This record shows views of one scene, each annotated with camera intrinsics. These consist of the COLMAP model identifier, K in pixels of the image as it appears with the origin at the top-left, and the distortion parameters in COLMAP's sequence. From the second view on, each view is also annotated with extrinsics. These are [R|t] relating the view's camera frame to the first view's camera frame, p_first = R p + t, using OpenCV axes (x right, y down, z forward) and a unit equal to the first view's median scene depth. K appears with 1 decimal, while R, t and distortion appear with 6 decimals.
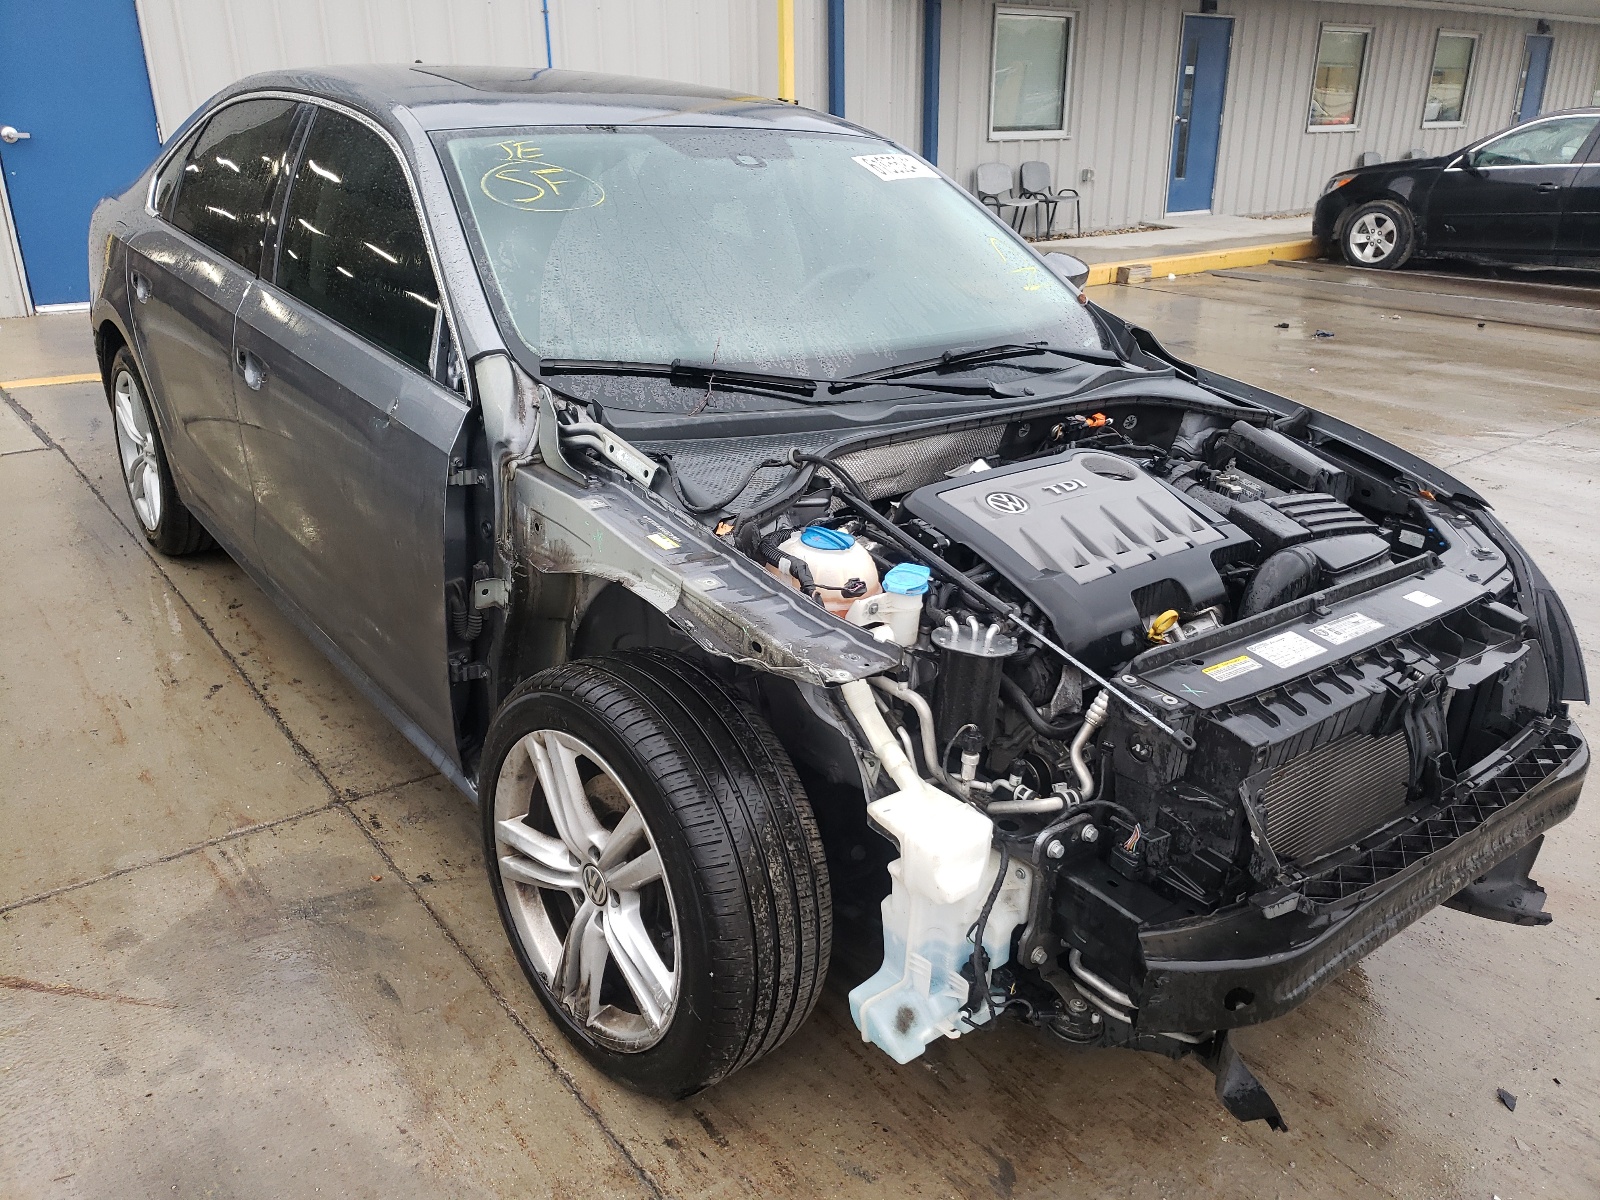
lens RADIAL K [[1232.7, 0, 800.0], [0, 1232.7, 600.0], [0, 0, 1]] dist [0.008867, 0.013827]
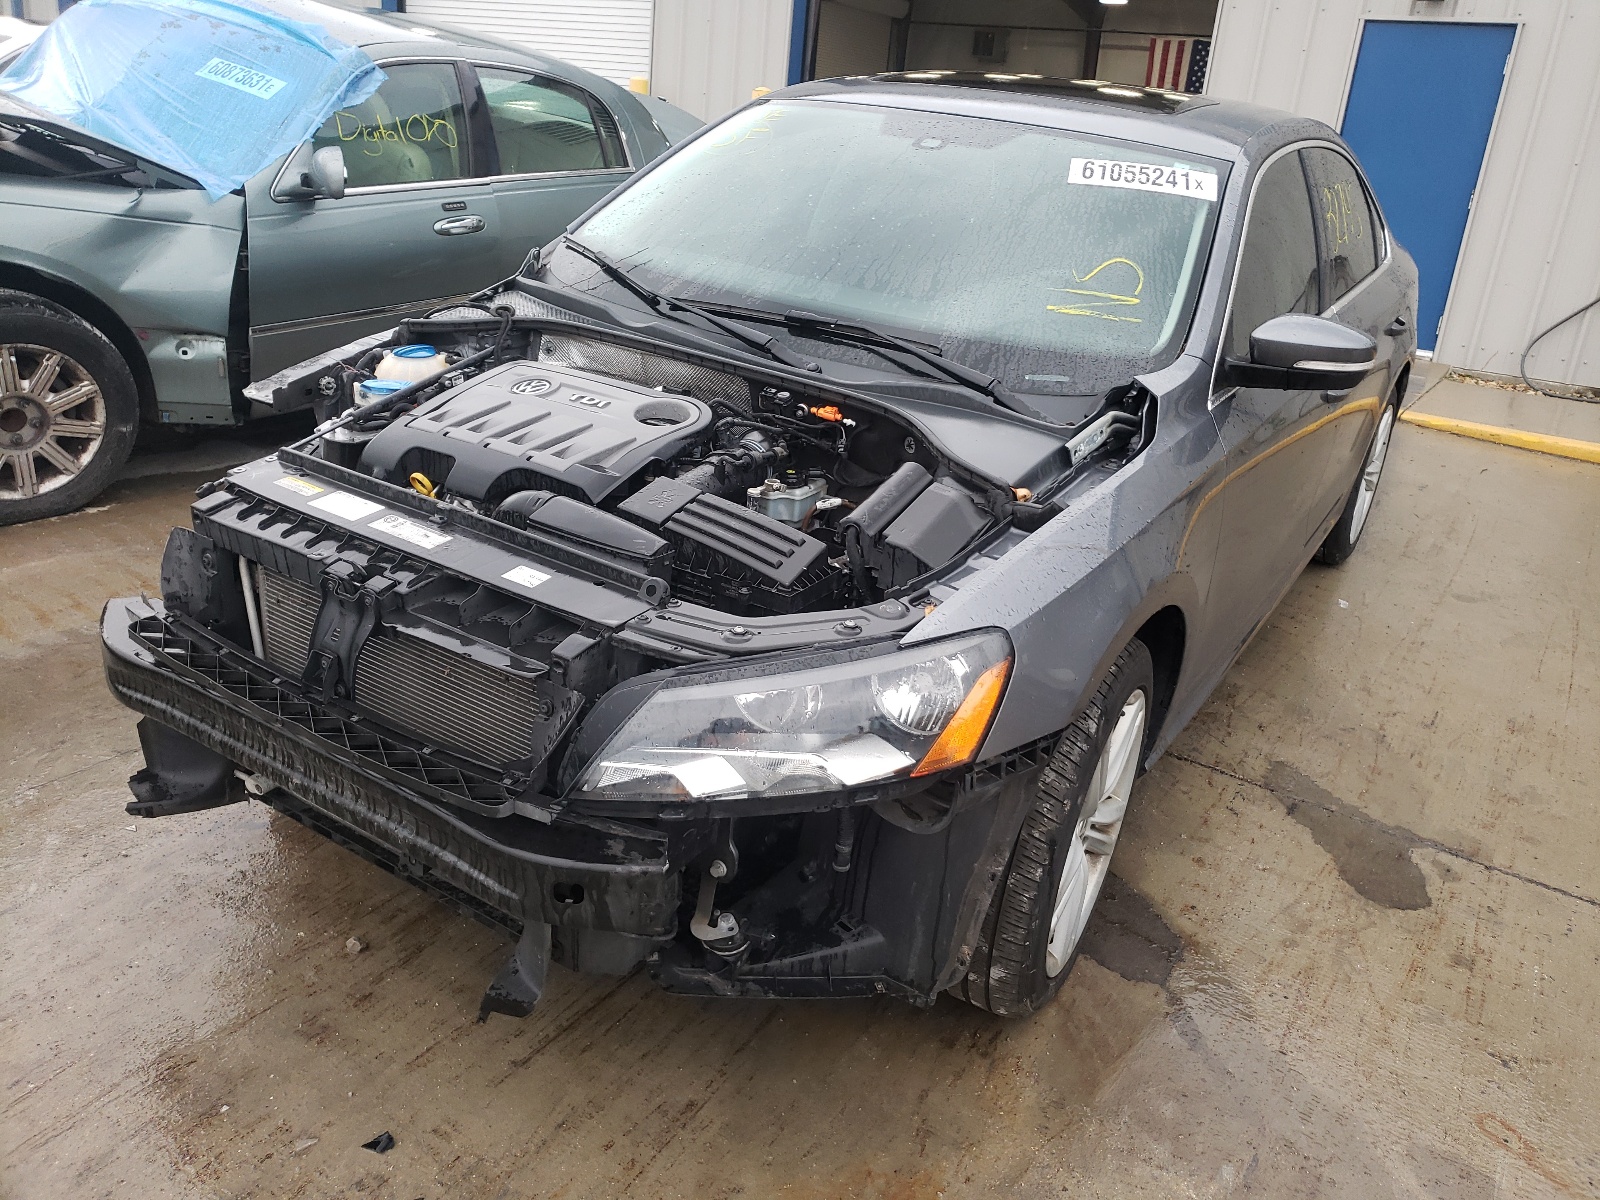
lens RADIAL K [[1232.7, 0, 800.0], [0, 1232.7, 600.0], [0, 0, 1]] dist [0.008867, 0.013827]
pose [[0.327317, 0.363741, -0.872099, 1.476532], [-0.422459, 0.881893, 0.209269, -0.279088], [0.845217, 0.299928, 0.442324, 0.858200]]
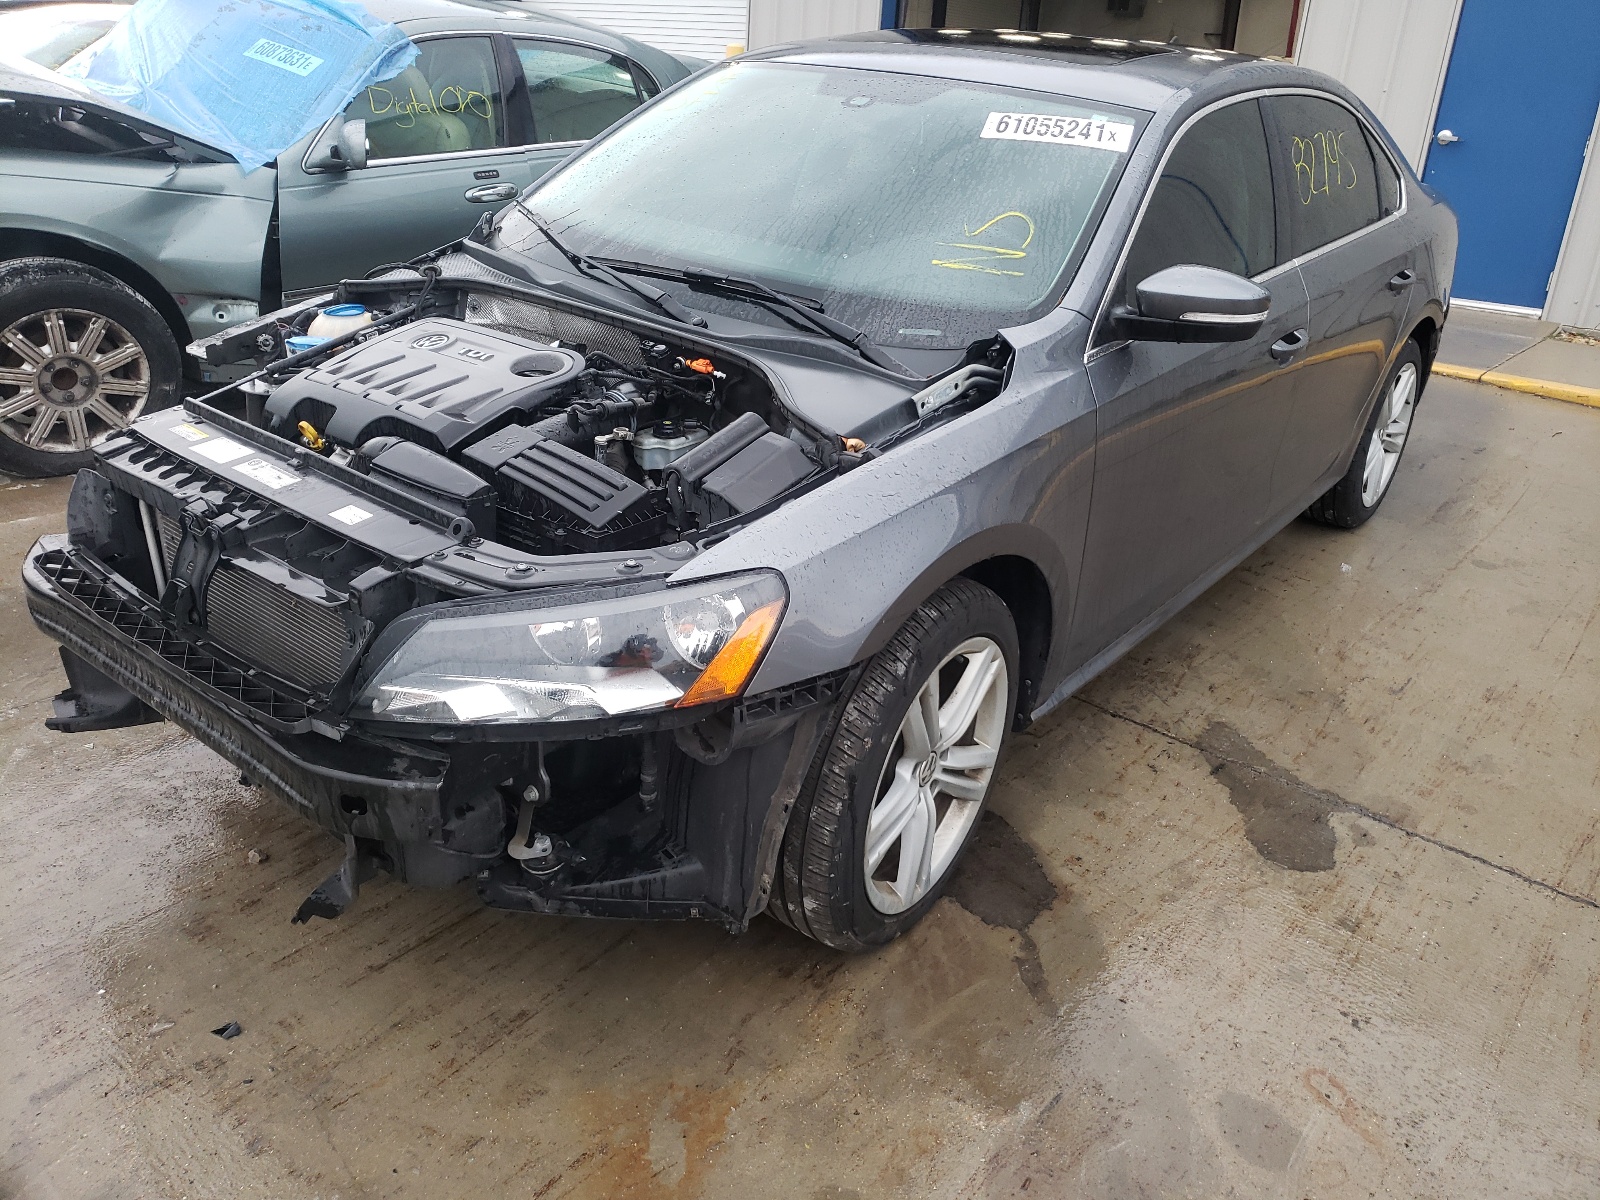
lens RADIAL K [[1223.7, 0, 799.2], [0, 1223.7, 591.3], [0, 0, 1]] dist [0.015851, 0.002567]
pose [[0.222100, 0.386714, -0.895055, 1.593183], [-0.410460, 0.869761, 0.273933, -0.386008], [0.884418, 0.306544, 0.351904, 1.089715]]
